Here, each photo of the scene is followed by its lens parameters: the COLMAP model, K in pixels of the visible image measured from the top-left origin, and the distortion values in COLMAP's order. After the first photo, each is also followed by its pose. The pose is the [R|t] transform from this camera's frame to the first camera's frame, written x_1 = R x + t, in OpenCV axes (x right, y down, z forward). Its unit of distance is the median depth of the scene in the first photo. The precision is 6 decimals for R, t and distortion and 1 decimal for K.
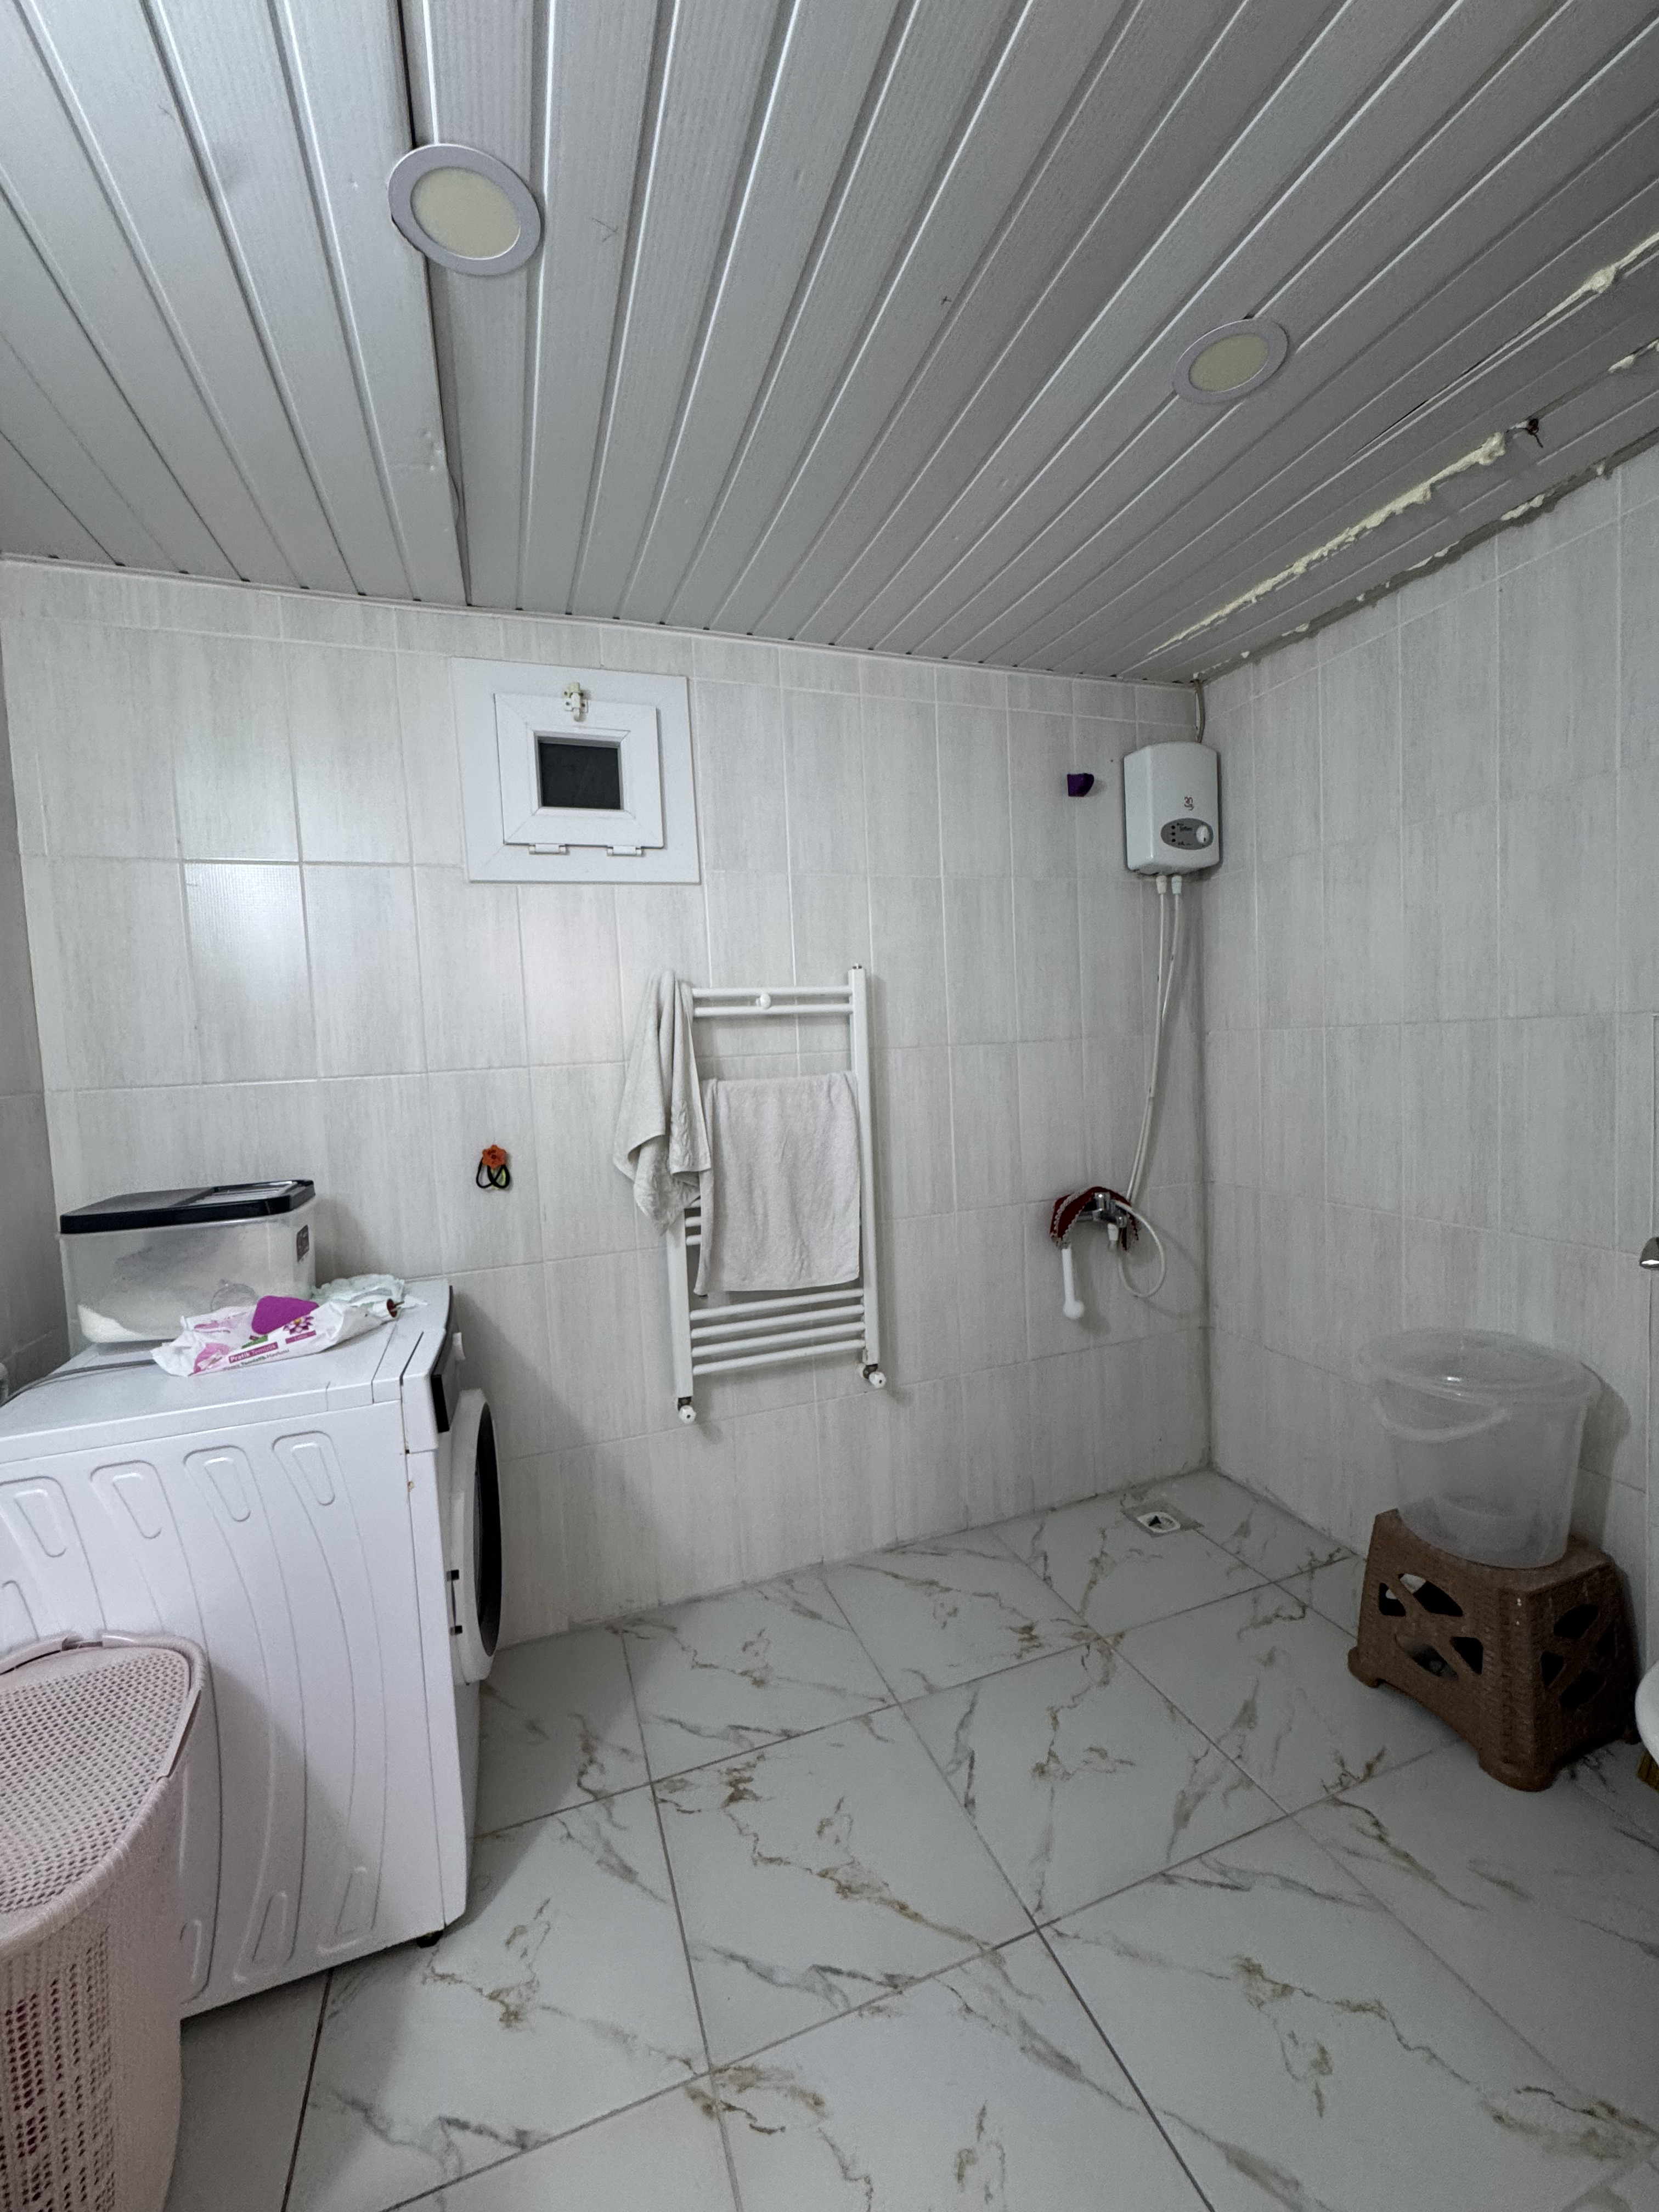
lens RADIAL K [[888.6, 0, 828.3], [0, 888.6, 1106.8], [0, 0, 1]] dist [-0.001653, 0.000076]
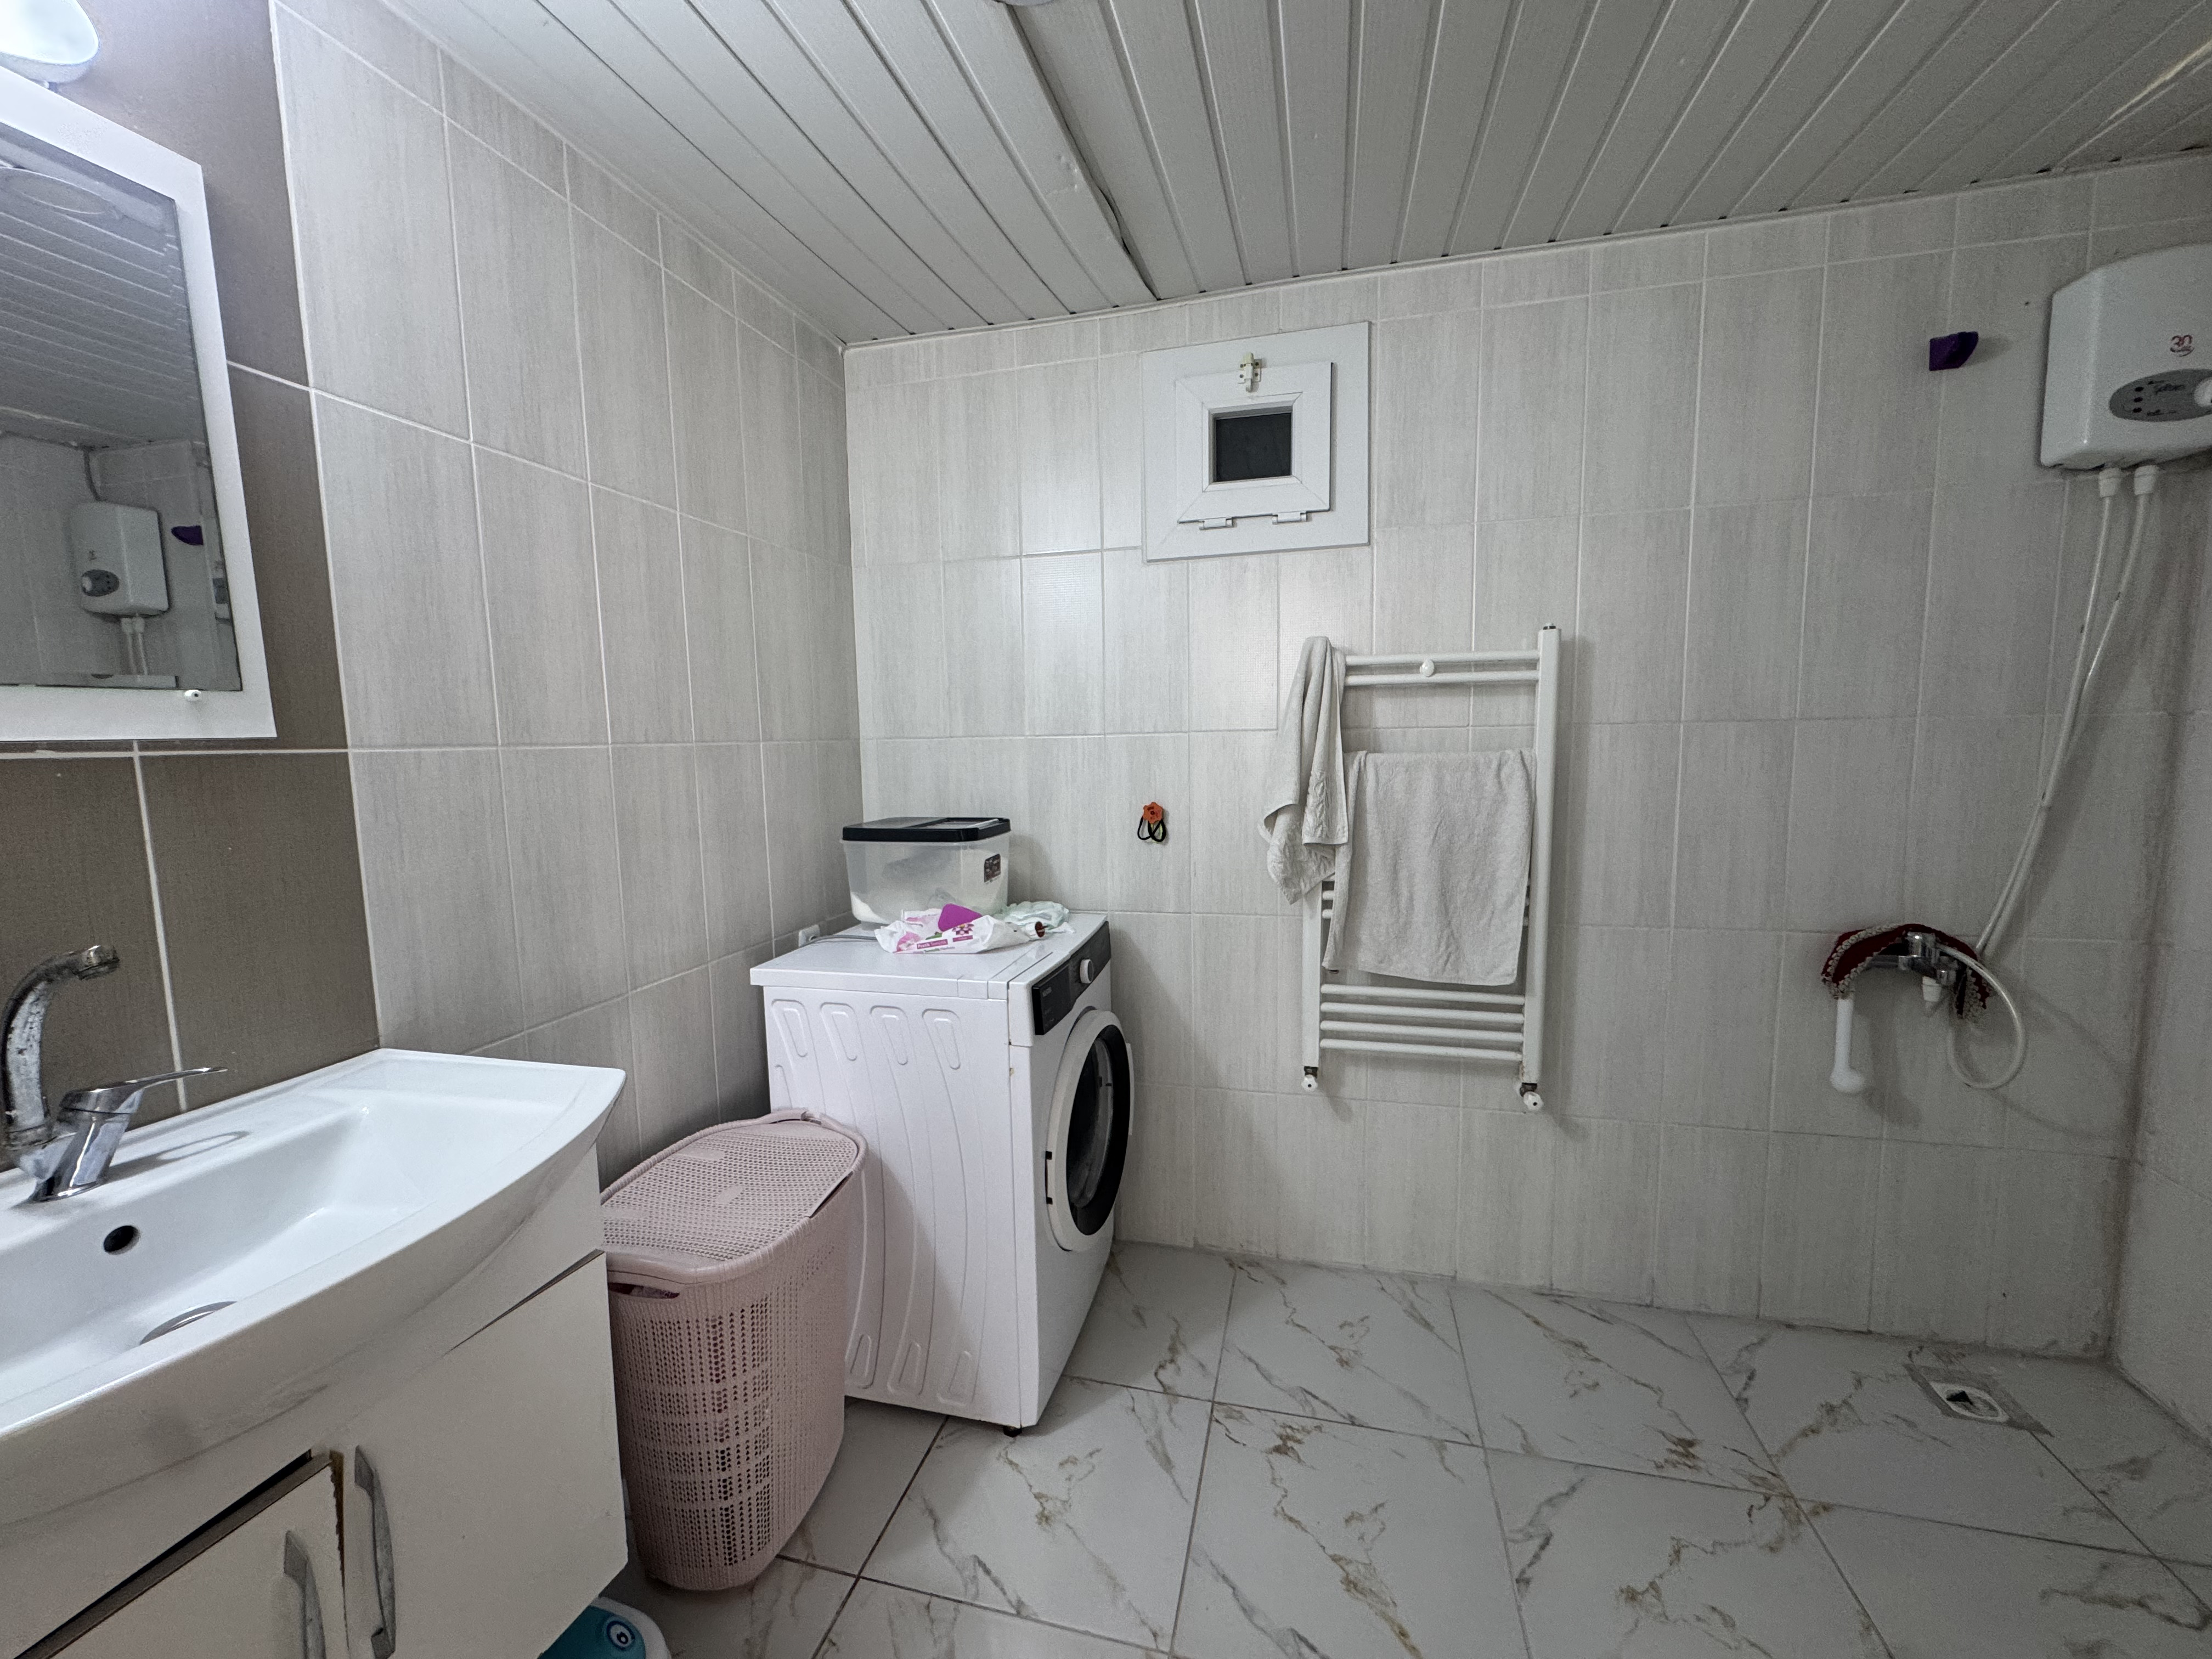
lens RADIAL K [[883.8, 0, 1101.3], [0, 883.8, 835.1], [0, 0, 1]] dist [-0.000881, 0.000128]
pose [[0.828120, 0.093722, -0.552660, 0.176052], [-0.059219, 0.995034, 0.080006, -0.000464], [0.557414, -0.033527, 0.829557, 0.047030]]
